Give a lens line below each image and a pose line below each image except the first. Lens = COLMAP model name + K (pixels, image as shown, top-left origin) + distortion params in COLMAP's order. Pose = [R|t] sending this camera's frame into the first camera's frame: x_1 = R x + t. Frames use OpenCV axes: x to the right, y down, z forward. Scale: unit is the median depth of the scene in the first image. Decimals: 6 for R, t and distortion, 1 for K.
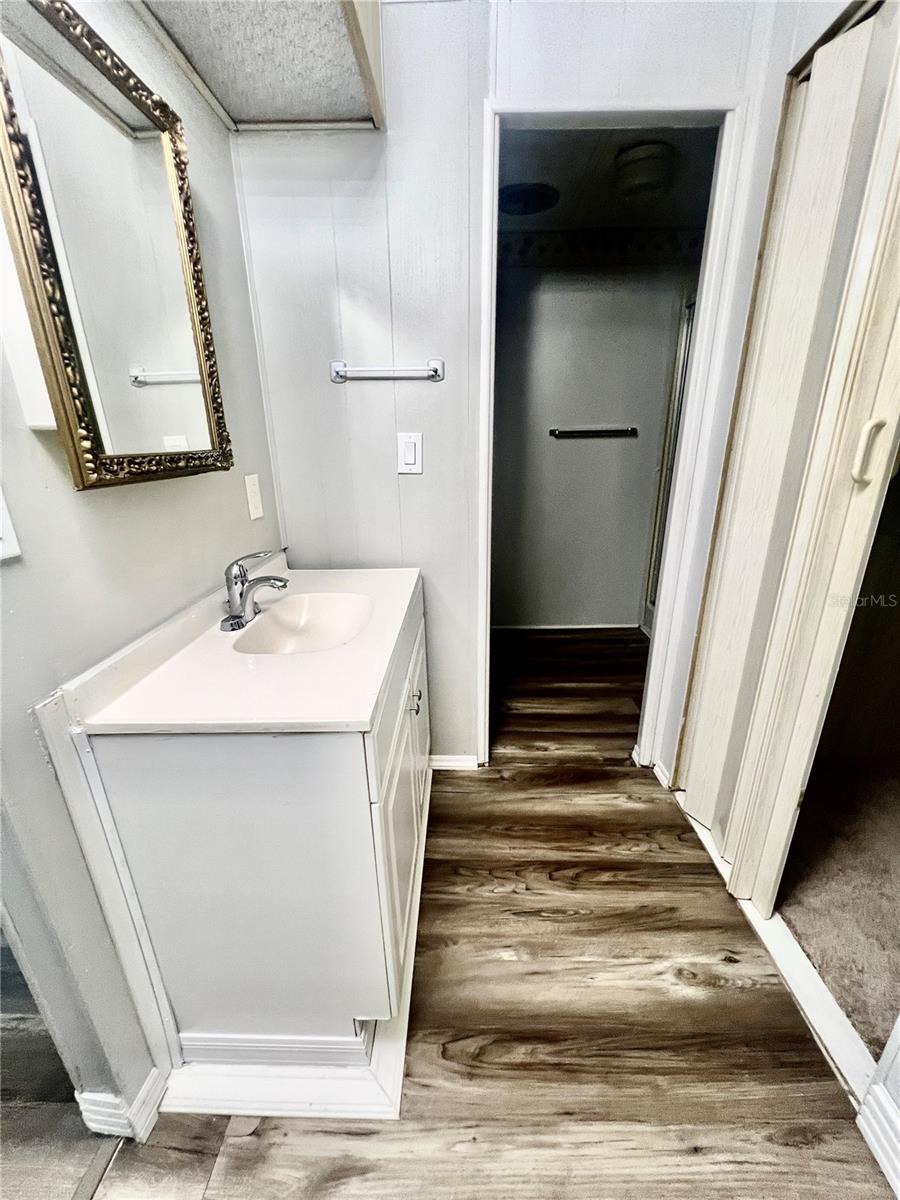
lens RADIAL K [[481.6, 0, 453.9], [0, 481.6, 602.8], [0, 0, 1]] dist [-0.000036, 0.000409]
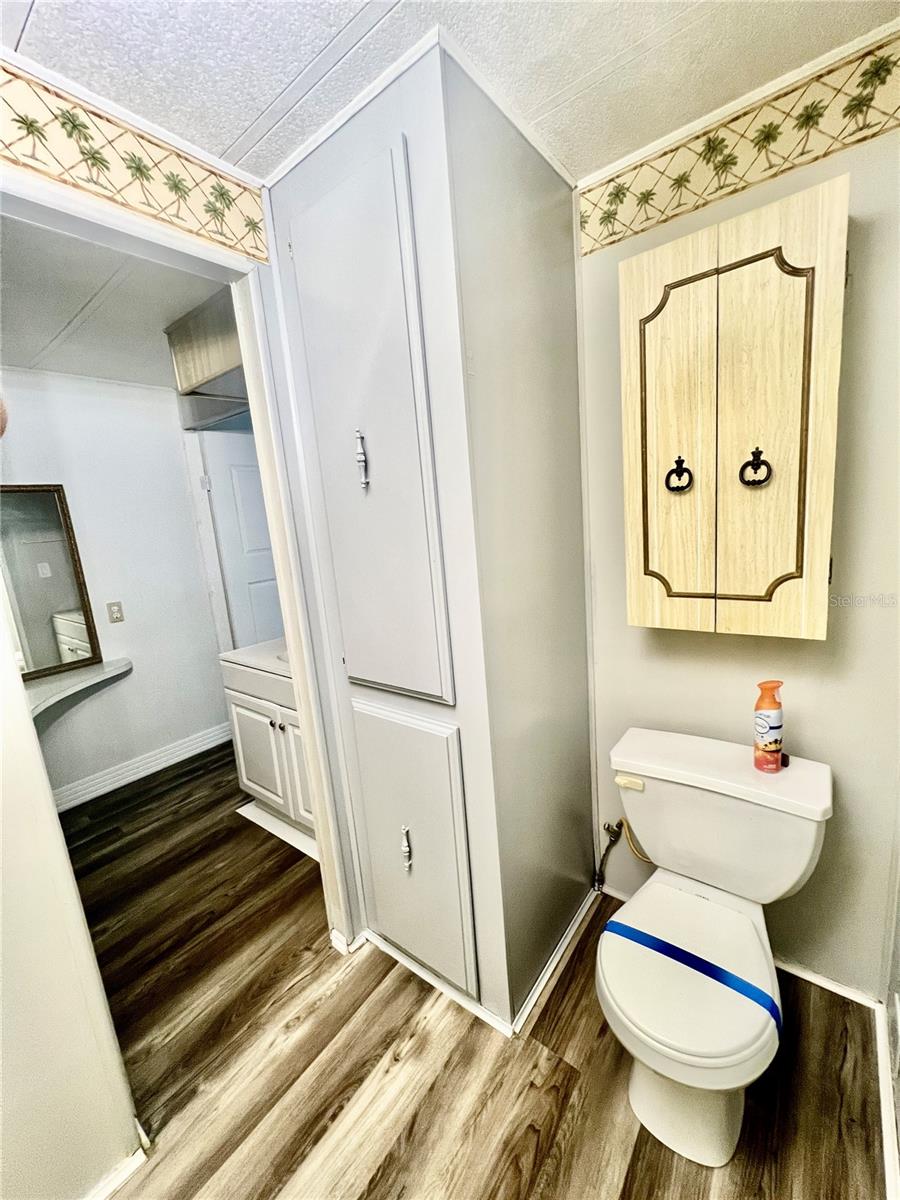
lens RADIAL K [[481.6, 0, 445.3], [0, 481.6, 594.6], [0, 0, 1]] dist [-0.000036, 0.000409]
pose [[-0.598761, 0.205418, -0.774137, 0.690093], [-0.166963, 0.913303, 0.371484, -0.816006], [0.783332, 0.351682, -0.512553, 1.974018]]
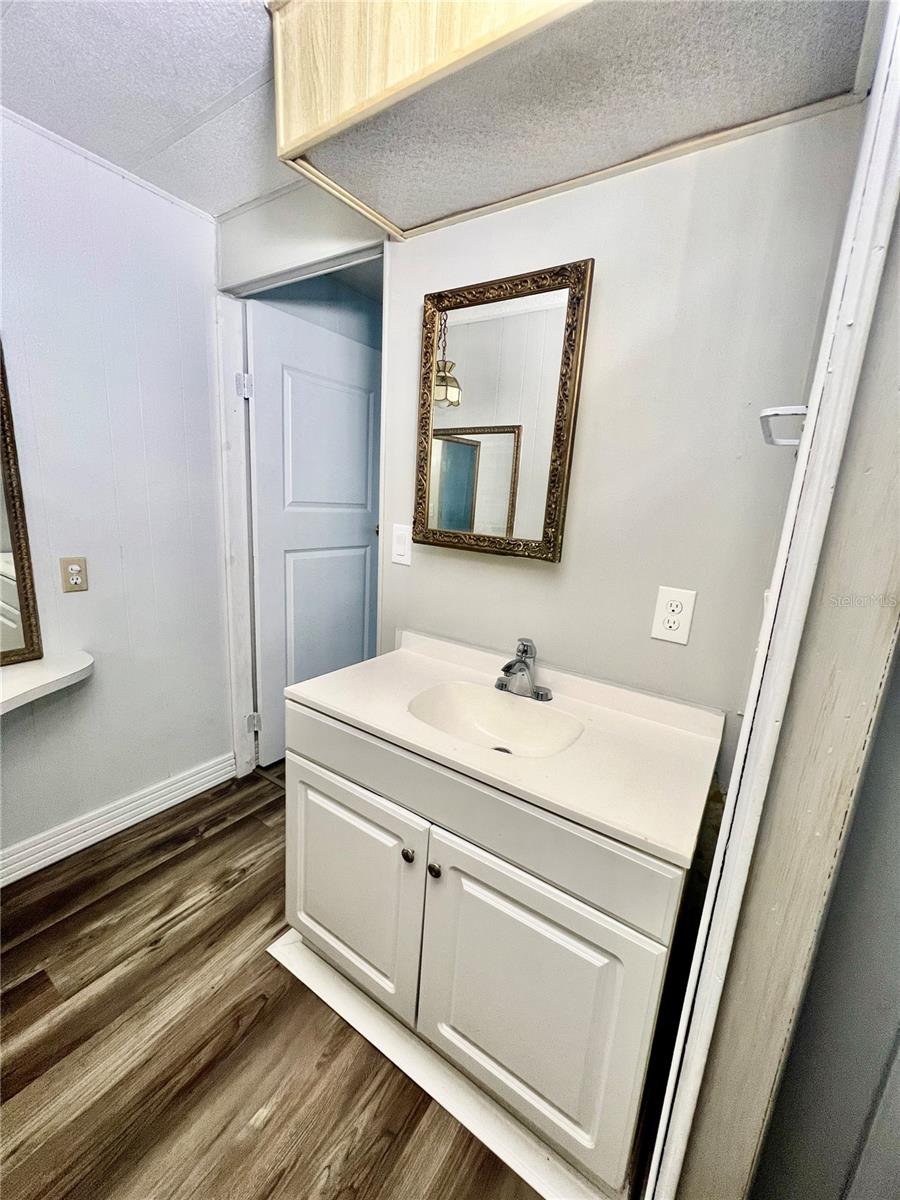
lens RADIAL K [[481.6, 0, 450.1], [0, 481.6, 599.3], [0, 0, 1]] dist [-0.000036, 0.000409]
pose [[-0.543881, 0.162366, -0.823305, 0.442739], [-0.318565, 0.867710, 0.381570, -0.446024], [0.776344, 0.469805, -0.420207, 1.094134]]
